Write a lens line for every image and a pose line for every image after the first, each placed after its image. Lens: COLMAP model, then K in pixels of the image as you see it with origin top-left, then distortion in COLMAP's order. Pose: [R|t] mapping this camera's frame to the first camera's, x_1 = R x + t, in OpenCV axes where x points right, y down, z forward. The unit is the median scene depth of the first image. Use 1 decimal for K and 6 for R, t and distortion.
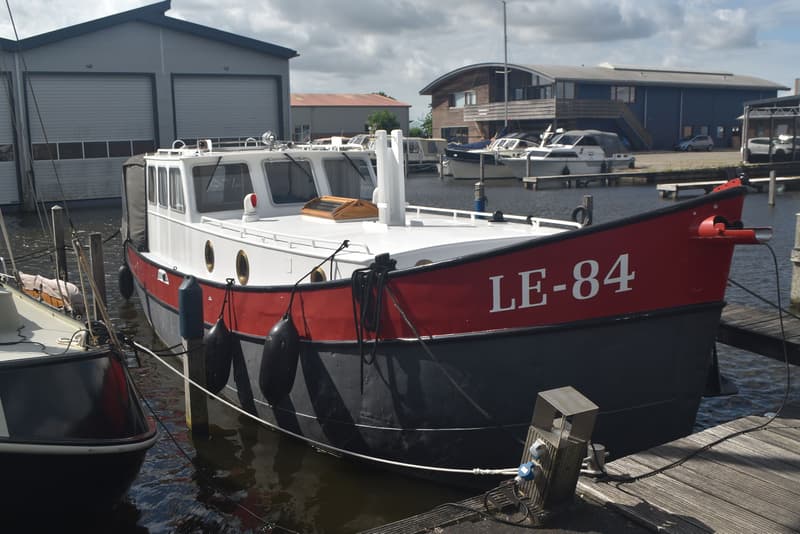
lens RADIAL K [[759.0, 0, 400.0], [0, 759.0, 267.0], [0, 0, 1]] dist [-0.094147, 0.004447]
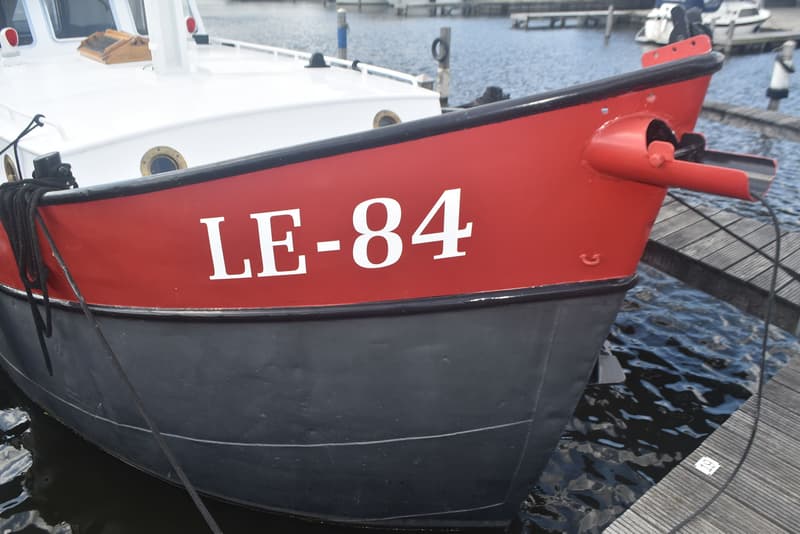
lens RADIAL K [[617.0, 0, 400.0], [0, 617.0, 267.0], [0, 0, 1]] dist [-0.093932, 0.003555]
pose [[0.986602, -0.038136, 0.158624, 0.190640], [-0.009472, 0.957266, 0.289054, -0.079261], [-0.162868, -0.286684, 0.944079, 0.588481]]
